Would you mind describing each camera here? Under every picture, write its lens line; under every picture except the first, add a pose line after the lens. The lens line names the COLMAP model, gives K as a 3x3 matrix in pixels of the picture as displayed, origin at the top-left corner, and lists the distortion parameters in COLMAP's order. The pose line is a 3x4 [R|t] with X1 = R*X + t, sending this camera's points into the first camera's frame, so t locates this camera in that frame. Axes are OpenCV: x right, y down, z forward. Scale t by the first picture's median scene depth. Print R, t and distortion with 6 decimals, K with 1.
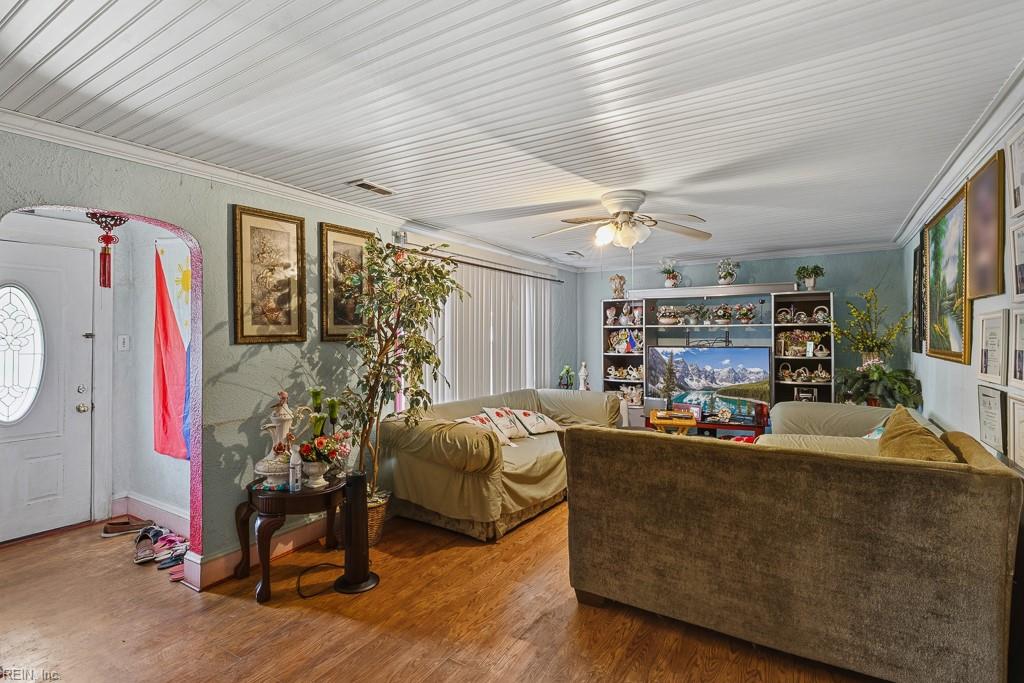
lens RADIAL K [[491.3, 0, 521.0], [0, 491.3, 336.2], [0, 0, 1]] dist [-0.010573, 0.002219]
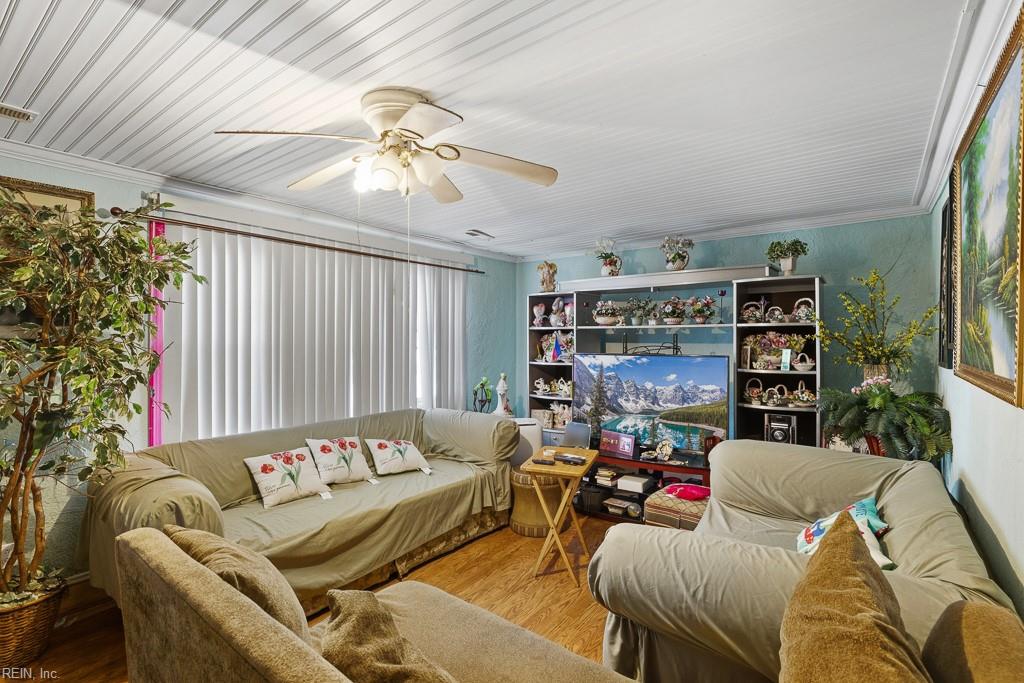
lens RADIAL K [[491.3, 0, 503.0], [0, 491.3, 341.5], [0, 0, 1]] dist [-0.010573, 0.002219]
pose [[0.996108, 0.000888, -0.088139, 0.240487], [-0.000347, 0.999981, 0.006152, -0.003472], [0.088143, -0.006098, 0.996089, 0.259115]]
